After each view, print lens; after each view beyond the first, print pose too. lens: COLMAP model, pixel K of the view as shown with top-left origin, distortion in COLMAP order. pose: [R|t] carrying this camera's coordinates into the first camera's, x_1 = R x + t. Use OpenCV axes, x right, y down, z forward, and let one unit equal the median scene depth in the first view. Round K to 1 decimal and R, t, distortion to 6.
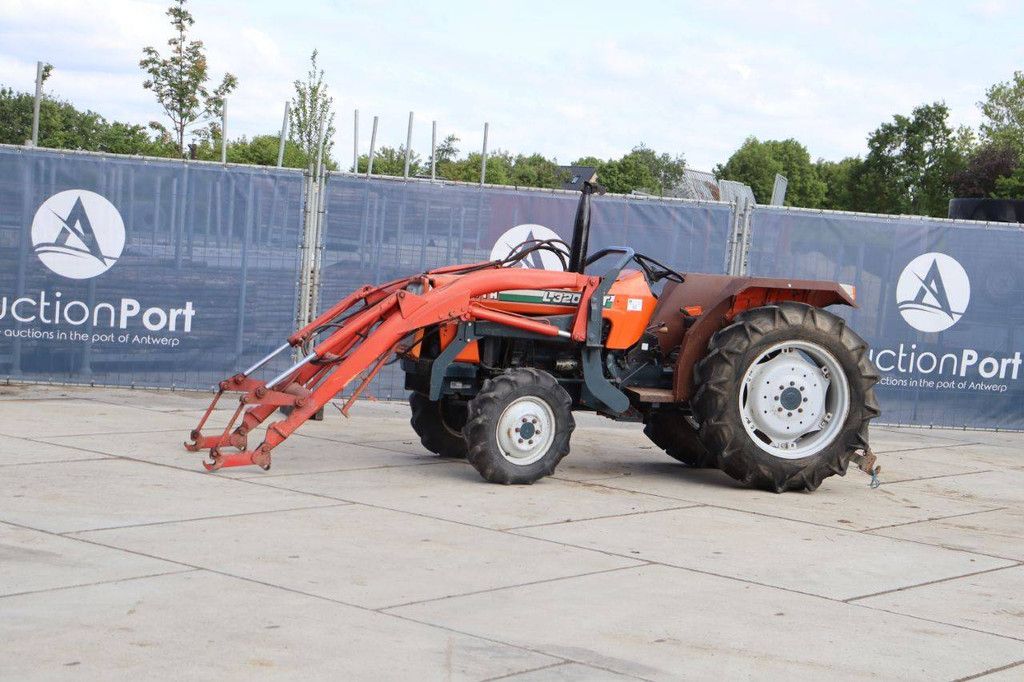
lens RADIAL K [[1420.4, 0, 431.6], [0, 1420.4, 337.1], [0, 0, 1]] dist [0.107722, 0.017138]
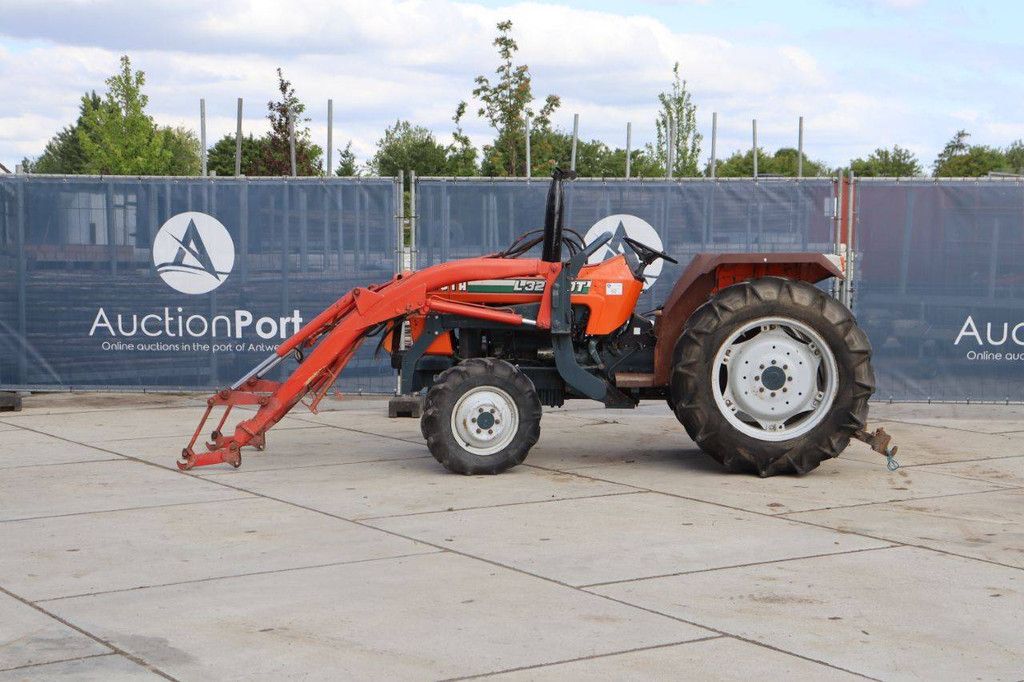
lens RADIAL K [[1358.1, 0, 512.0], [0, 1358.1, 341.0], [0, 0, 1]] dist [0.047054, 0.022106]
pose [[0.965817, -0.046651, -0.254992, 0.313211], [0.046424, 0.998898, -0.006915, 0.016378], [0.255034, -0.005159, 0.966918, 0.078858]]
